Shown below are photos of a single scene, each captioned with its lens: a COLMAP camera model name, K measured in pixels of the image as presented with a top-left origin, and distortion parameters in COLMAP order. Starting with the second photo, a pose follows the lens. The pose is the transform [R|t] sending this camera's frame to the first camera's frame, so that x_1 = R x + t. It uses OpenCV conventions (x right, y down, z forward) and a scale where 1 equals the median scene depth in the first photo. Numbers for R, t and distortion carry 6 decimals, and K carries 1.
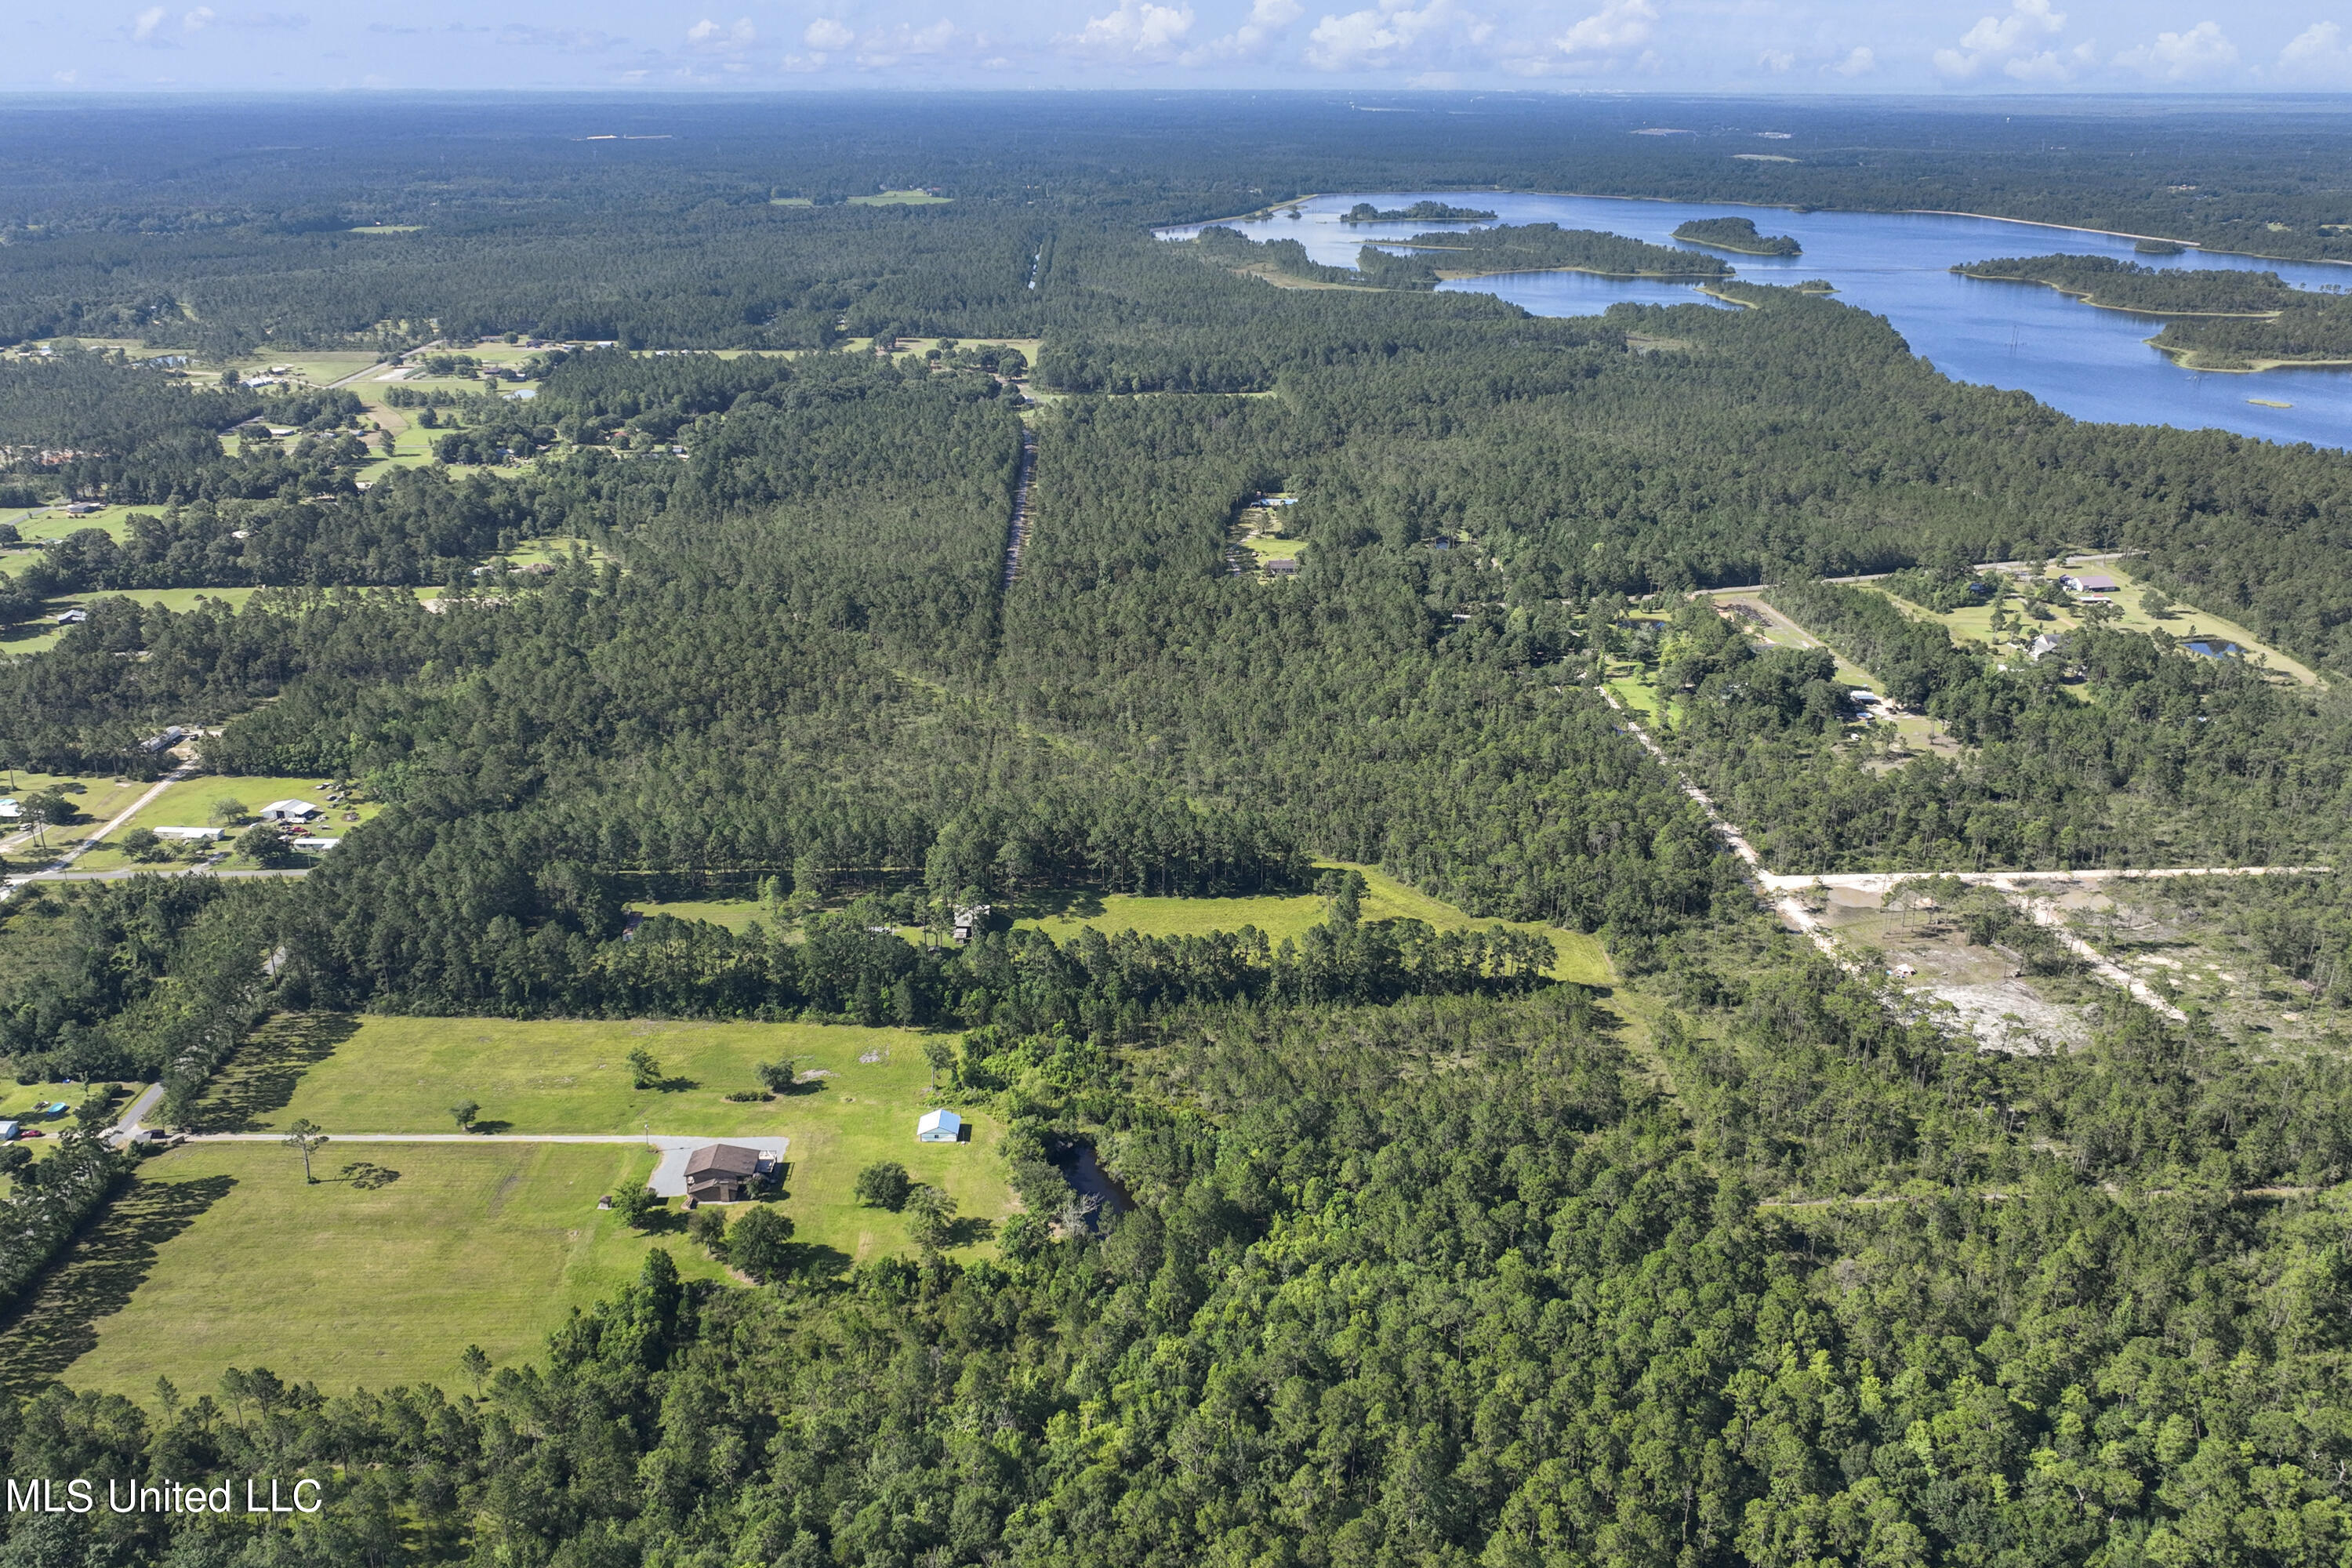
lens RADIAL K [[1941.8, 0, 1171.4], [0, 1941.8, 785.1], [0, 0, 1]] dist [-0.002785, -0.002131]
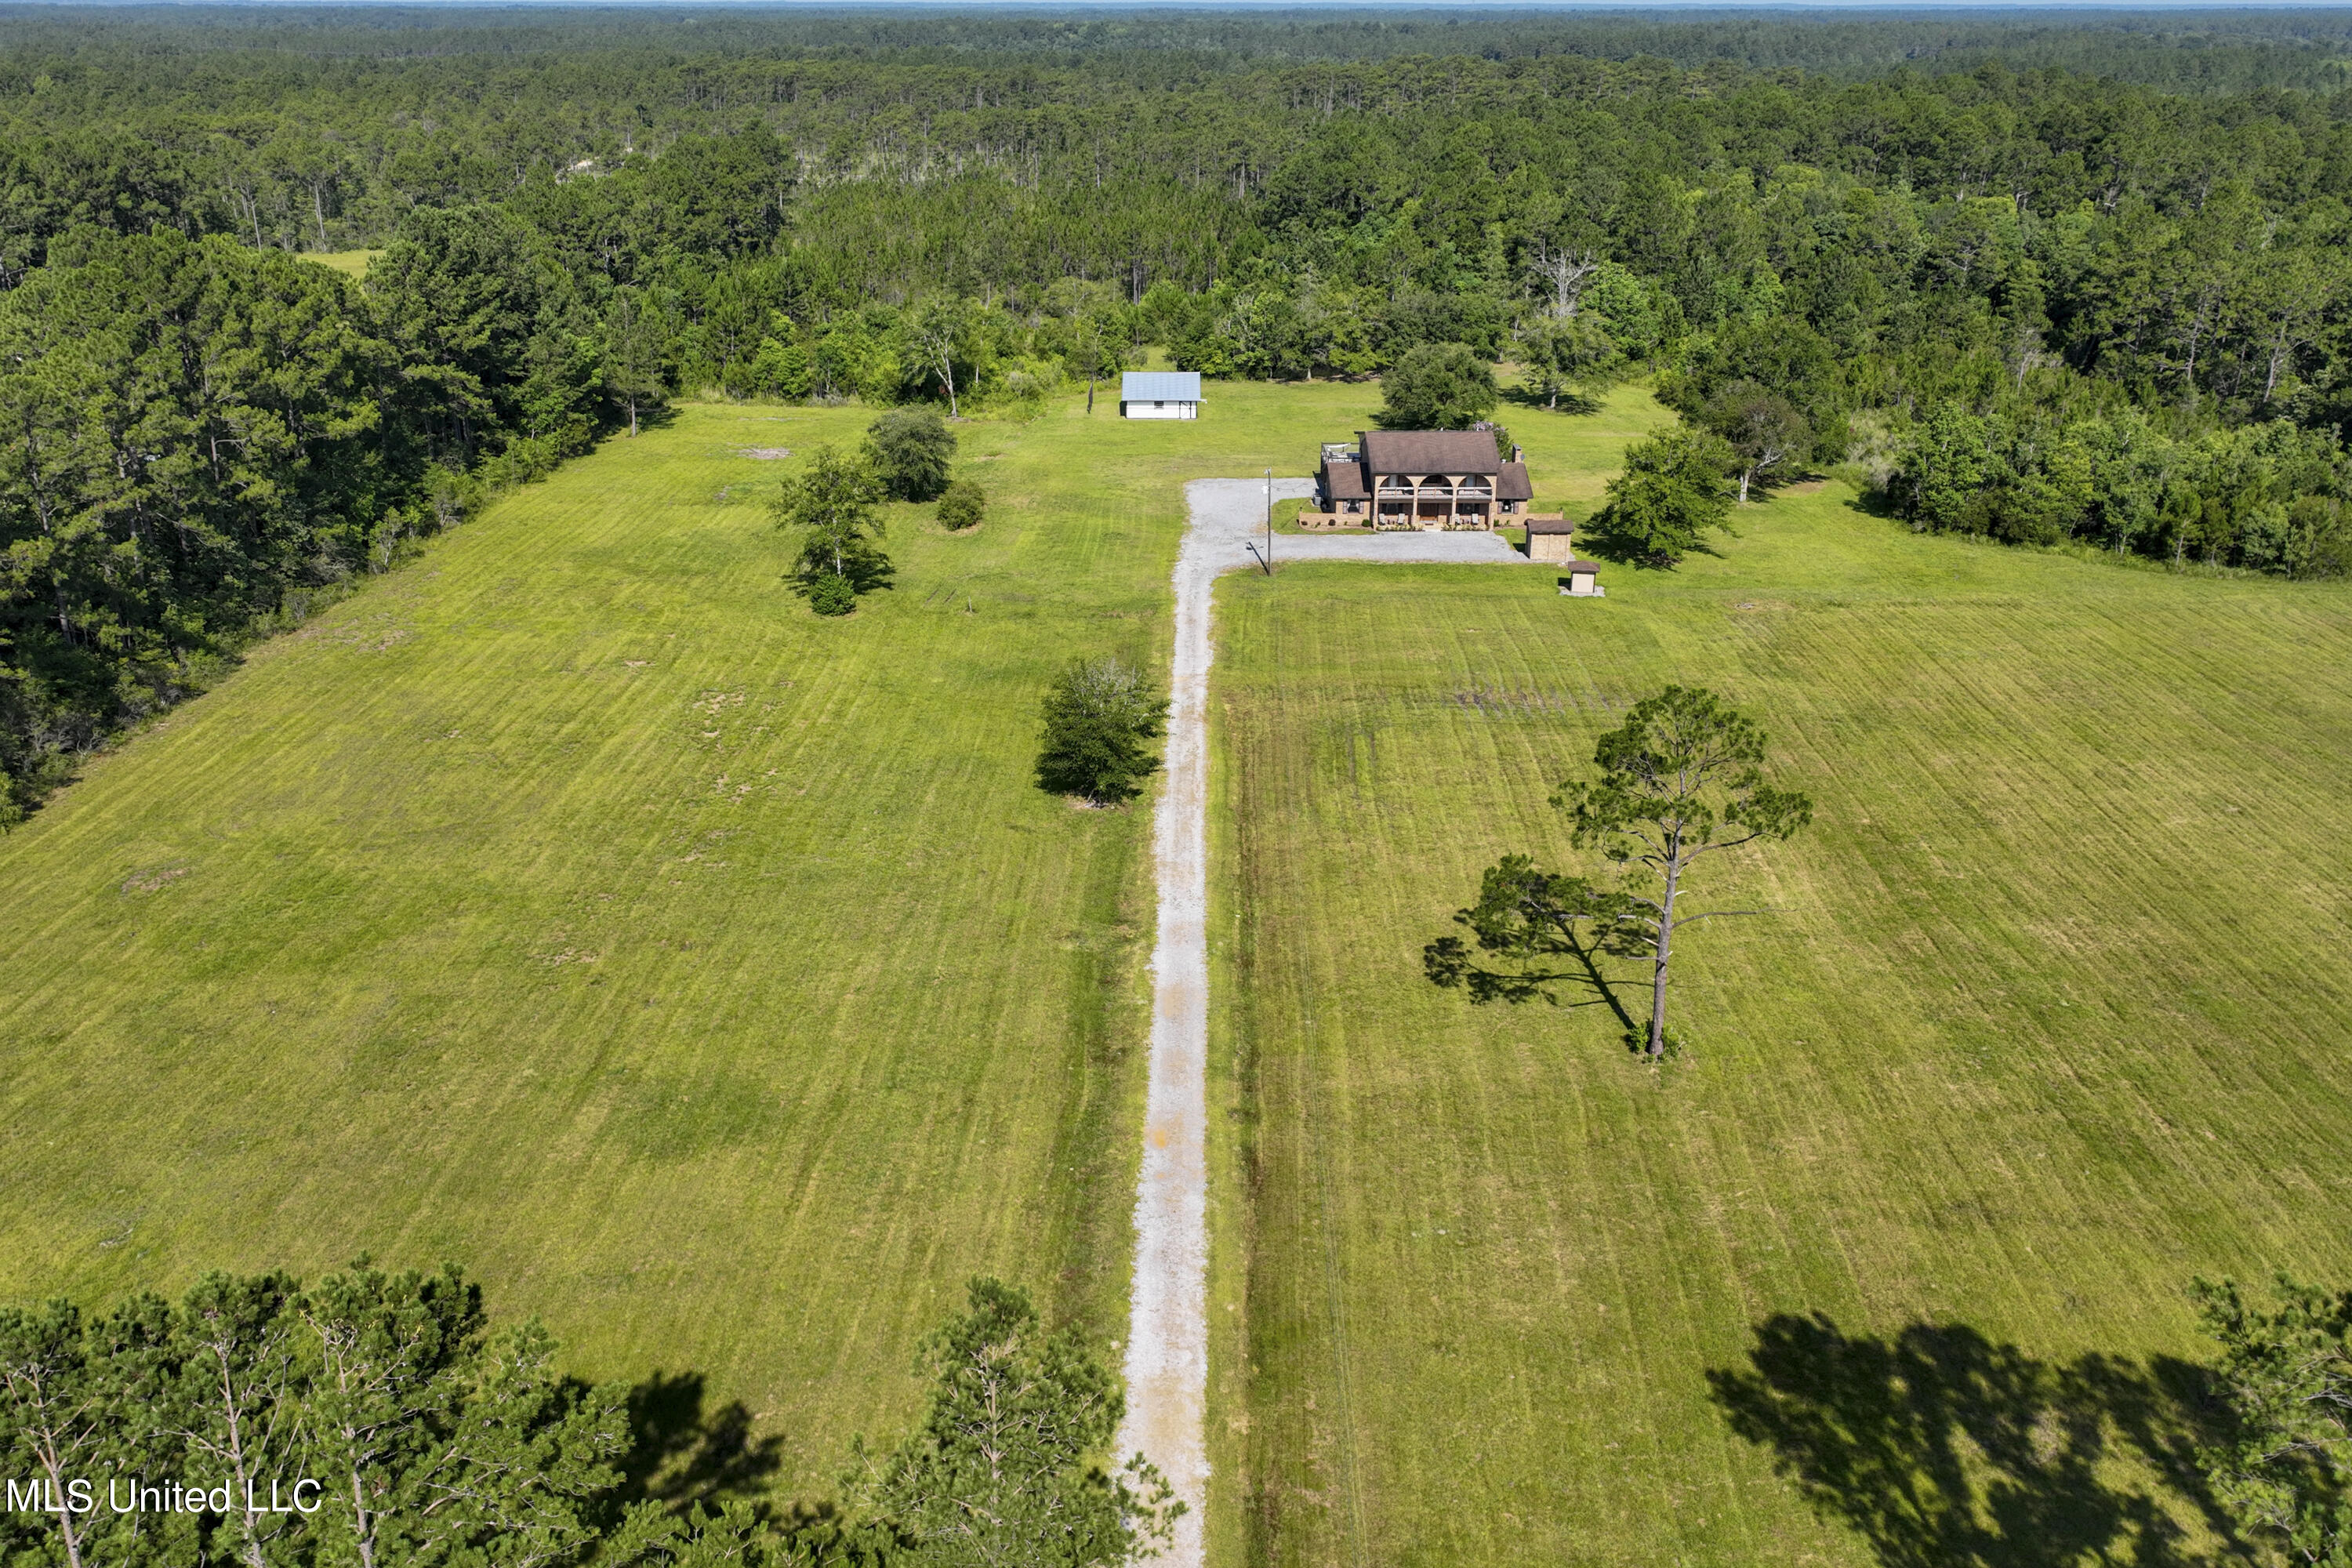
lens RADIAL K [[1941.8, 0, 1175.0], [0, 1941.8, 781.7], [0, 0, 1]] dist [-0.002785, -0.002131]
pose [[0.025211, -0.376661, 0.926008, -0.603413], [0.338829, 0.874694, 0.346563, 0.104658], [-0.940510, 0.305021, 0.149676, 1.011372]]
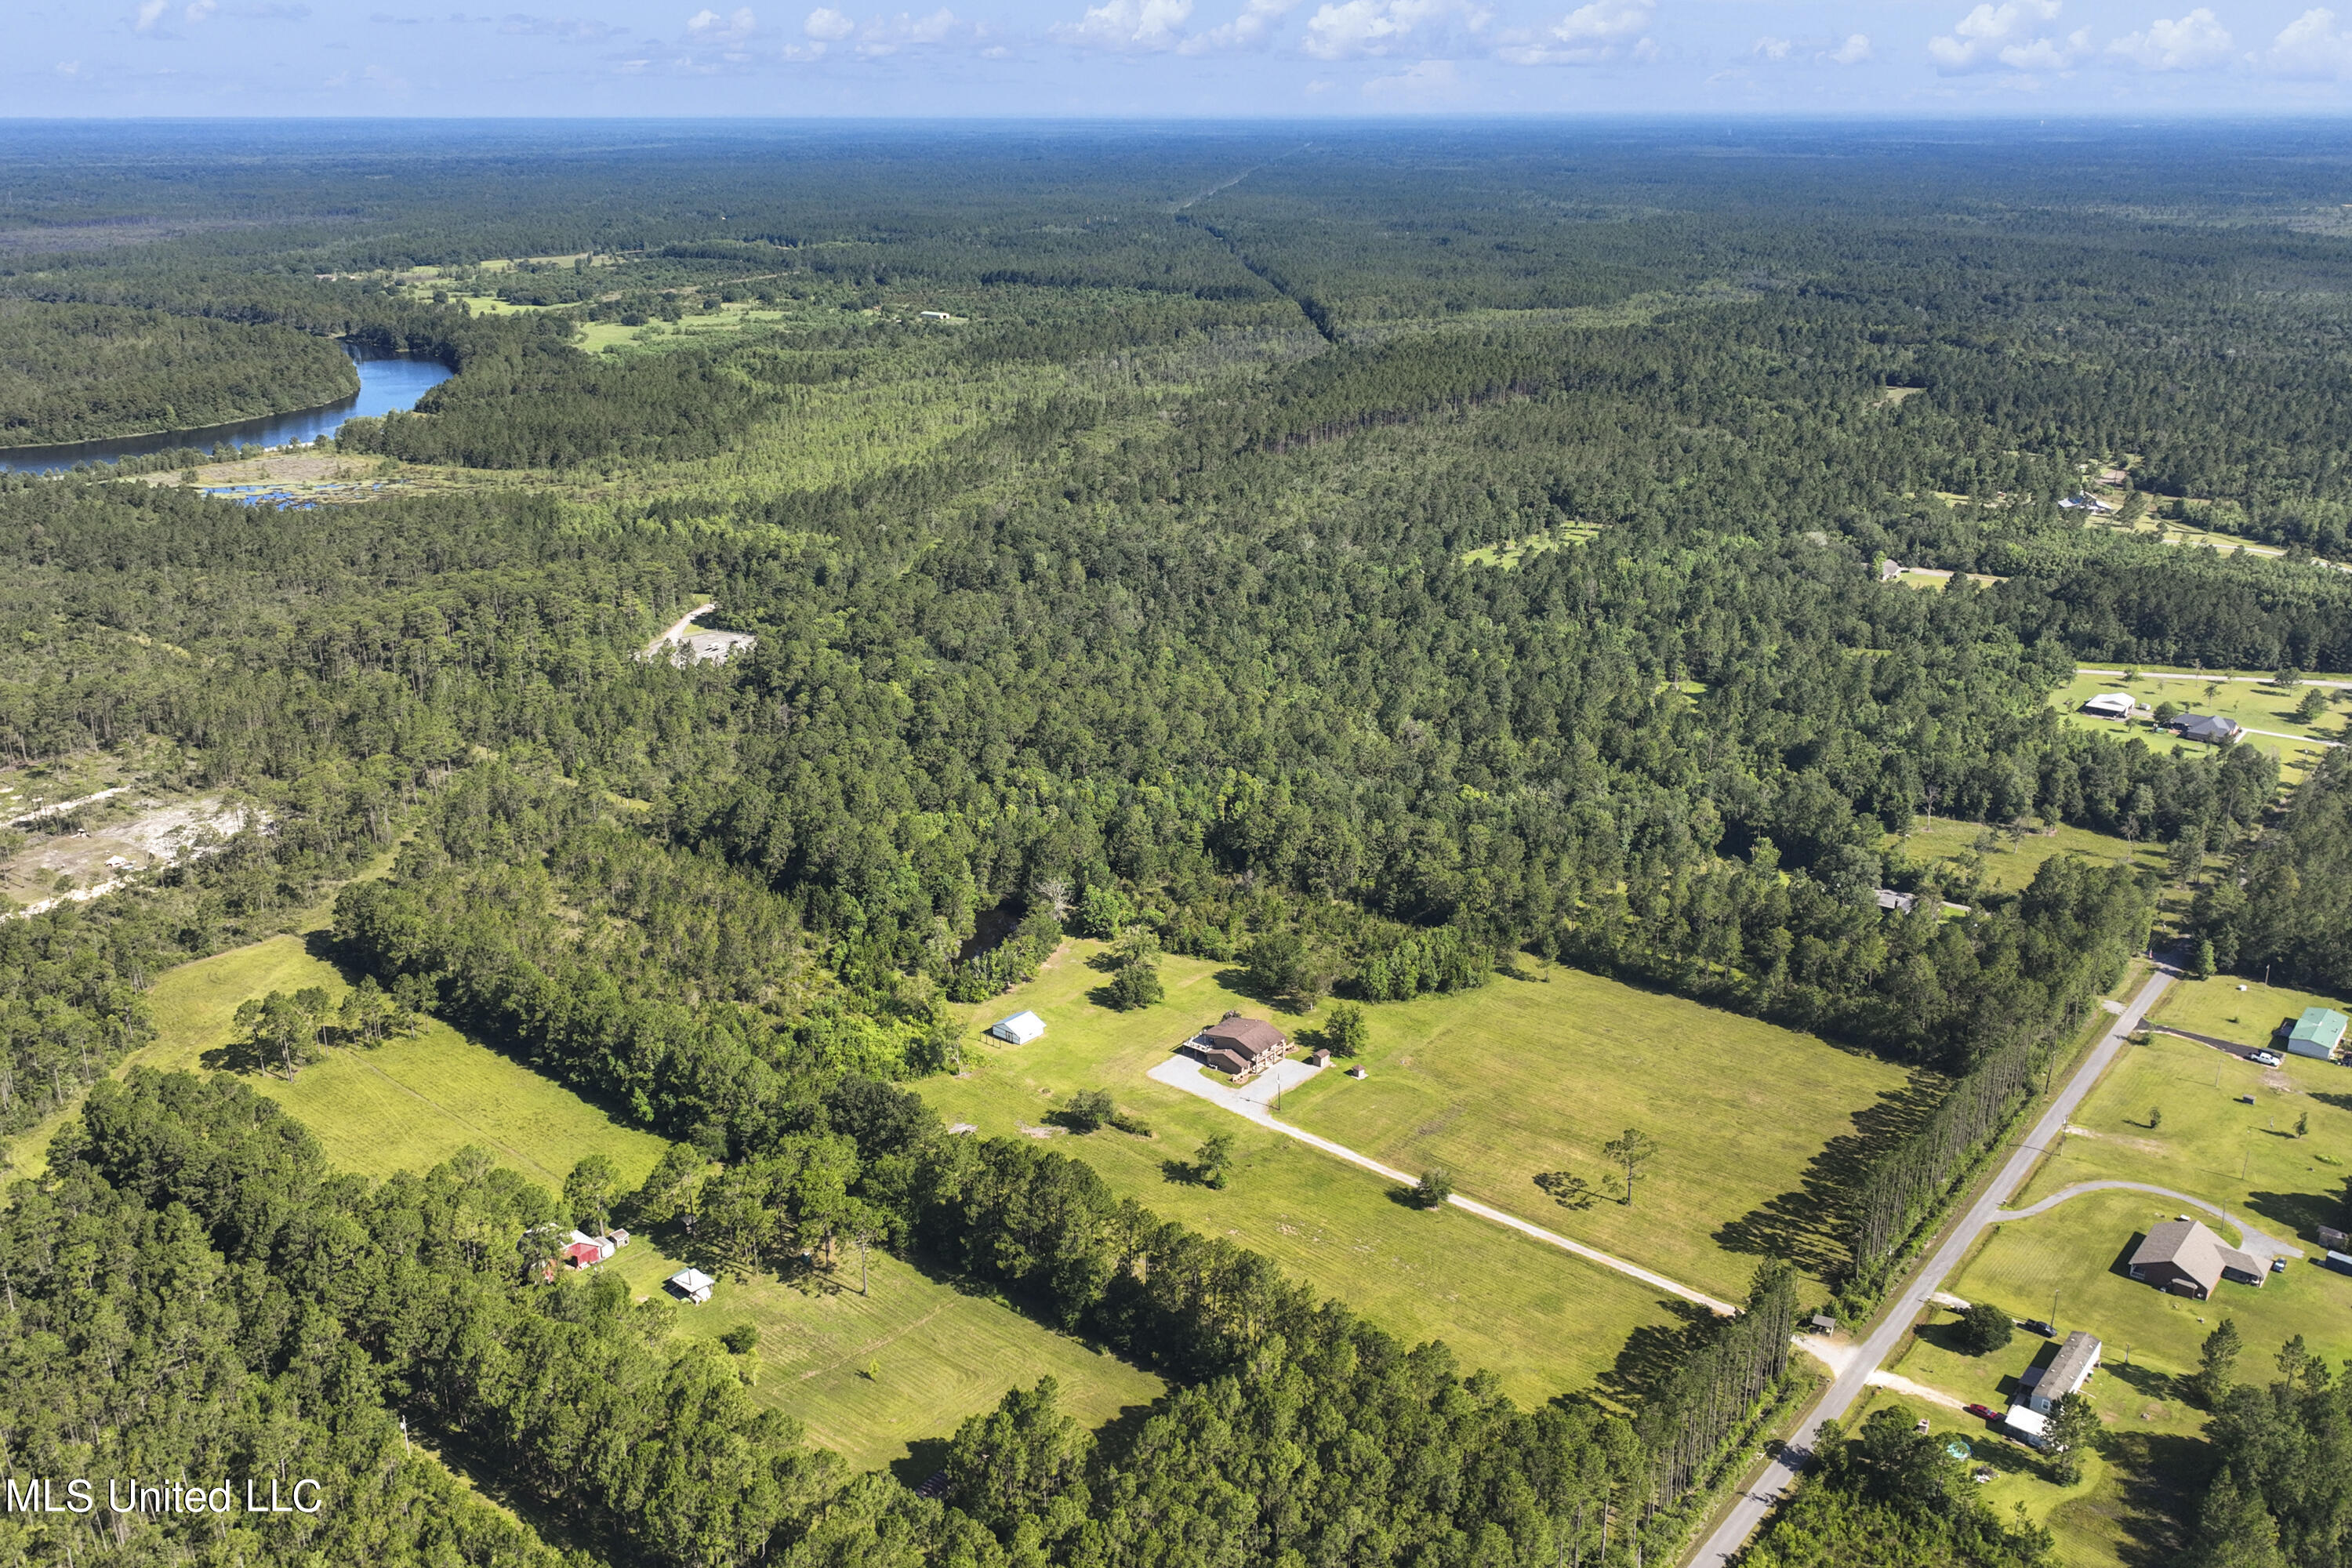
lens RADIAL K [[1941.8, 0, 1173.6], [0, 1941.8, 786.8], [0, 0, 1]] dist [-0.002785, -0.002131]
pose [[-0.747867, -0.220034, 0.626323, -0.781824], [0.228346, 0.800637, 0.553931, -0.445694], [-0.623341, 0.557285, -0.548526, 1.483922]]
